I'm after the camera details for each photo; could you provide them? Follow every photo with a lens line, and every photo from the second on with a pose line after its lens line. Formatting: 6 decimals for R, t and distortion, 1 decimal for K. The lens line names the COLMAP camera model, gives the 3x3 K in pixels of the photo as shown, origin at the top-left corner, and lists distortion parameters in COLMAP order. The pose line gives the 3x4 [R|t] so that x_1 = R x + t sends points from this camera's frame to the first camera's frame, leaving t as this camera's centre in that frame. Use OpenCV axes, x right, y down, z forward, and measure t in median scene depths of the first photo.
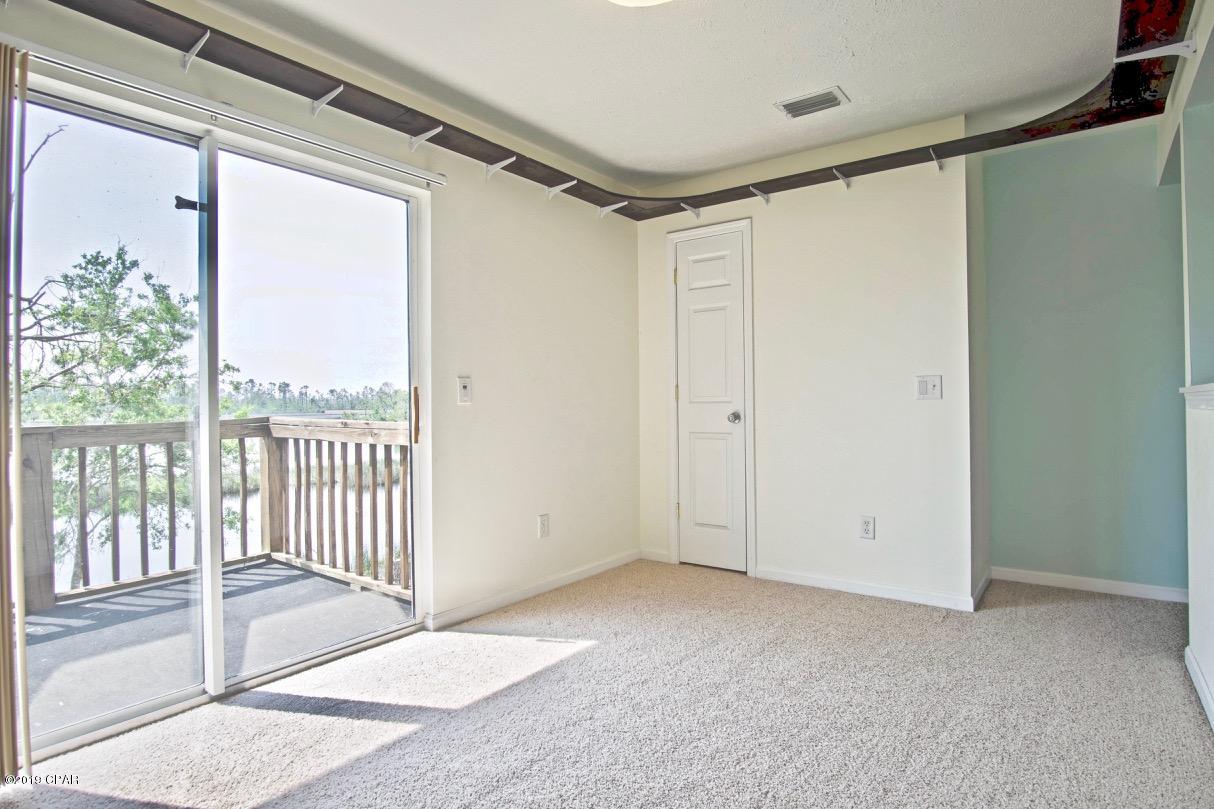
lens RADIAL K [[644.3, 0, 590.9], [0, 644.3, 402.7], [0, 0, 1]] dist [-0.000700, -0.009758]
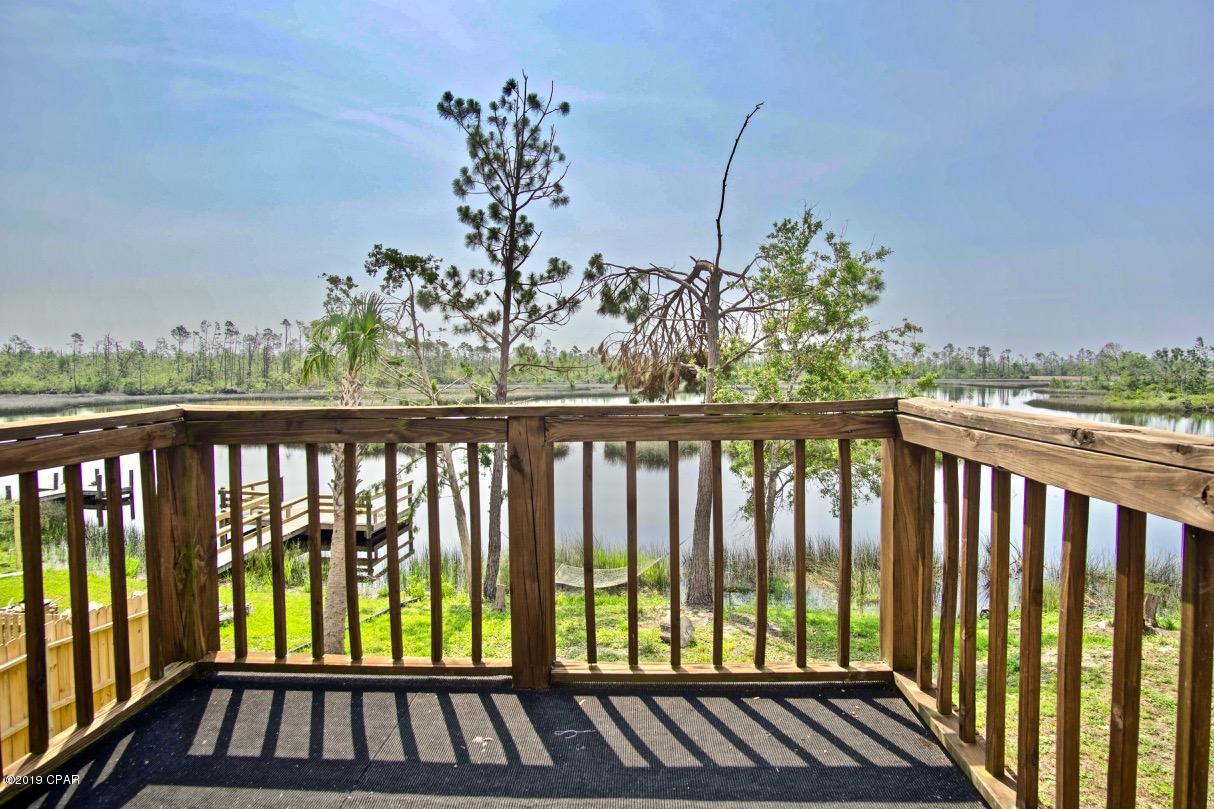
lens RADIAL K [[640.1, 0, 600.9], [0, 640.1, 392.6], [0, 0, 1]] dist [-0.042342, 0.011302]
pose [[0.548951, 0.034627, -0.835137, -0.077557], [-0.001362, 0.999177, 0.040534, -0.000731], [0.835853, -0.021113, 0.548547, 0.191387]]
